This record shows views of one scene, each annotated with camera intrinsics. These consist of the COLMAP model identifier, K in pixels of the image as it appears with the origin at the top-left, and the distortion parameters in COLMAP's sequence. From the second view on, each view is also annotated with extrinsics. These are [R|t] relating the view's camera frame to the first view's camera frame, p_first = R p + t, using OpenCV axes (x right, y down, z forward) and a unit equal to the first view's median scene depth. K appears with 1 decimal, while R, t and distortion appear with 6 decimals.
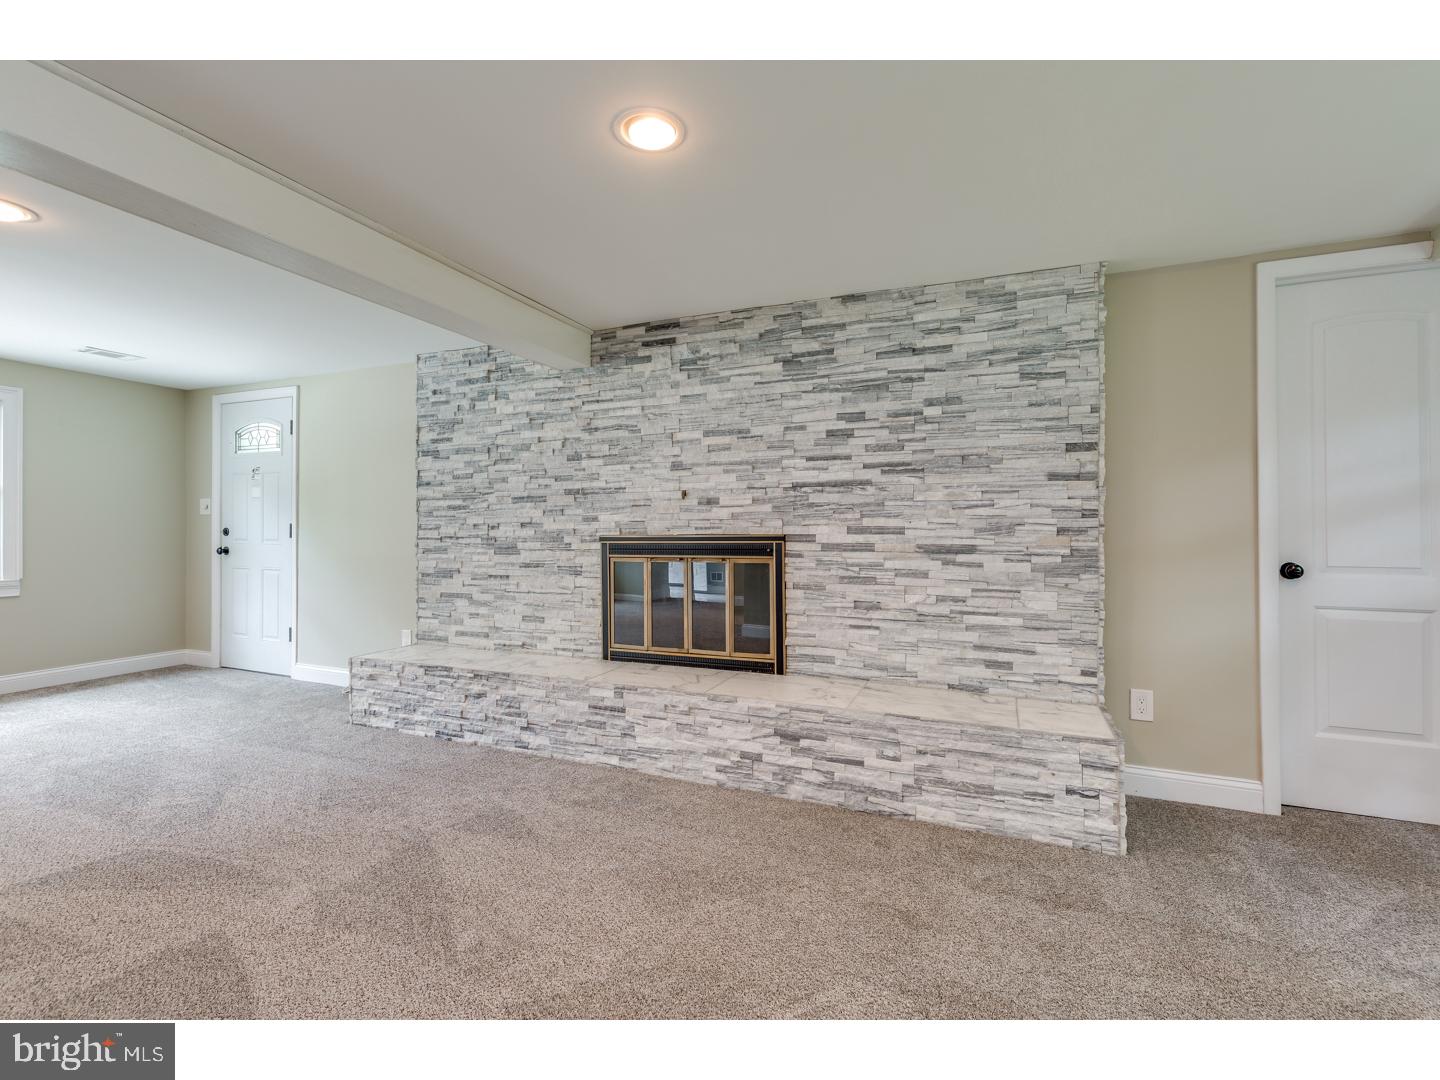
lens RADIAL K [[646.9, 0, 723.5], [0, 646.9, 526.8], [0, 0, 1]] dist [0.001461, -0.000811]
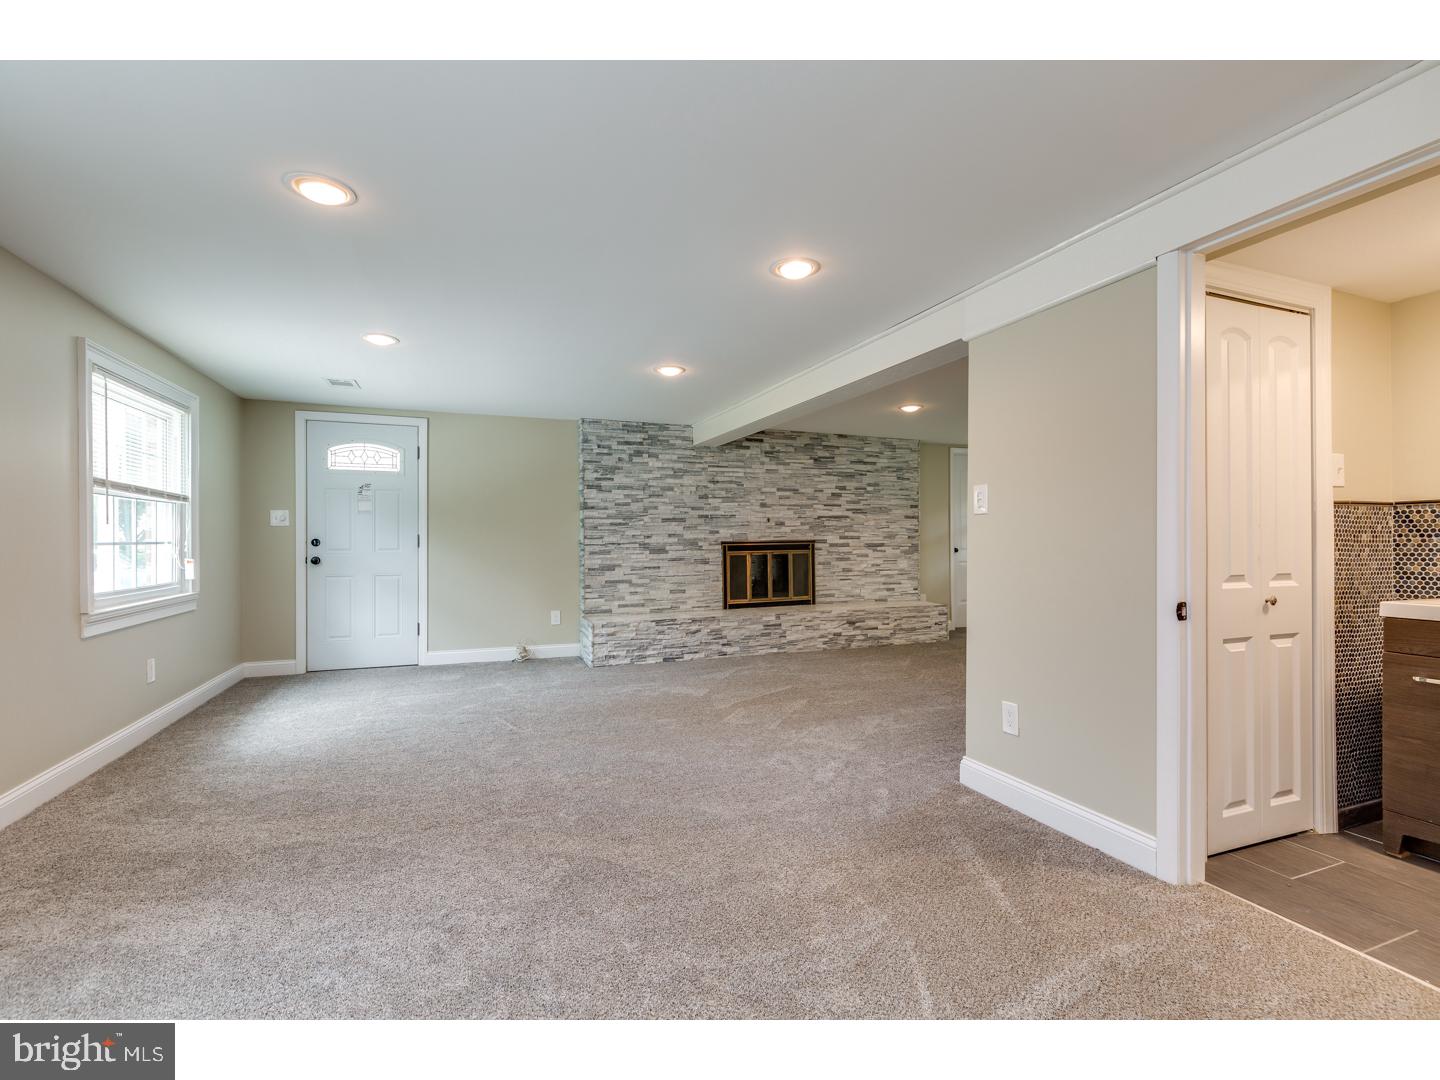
lens RADIAL K [[646.9, 0, 716.0], [0, 646.9, 542.5], [0, 0, 1]] dist [0.001461, -0.000811]
pose [[0.723449, -0.010479, 0.690298, -1.612889], [0.002068, 0.999913, 0.013012, -0.007206], [-0.690374, -0.007986, 0.723408, -0.331164]]
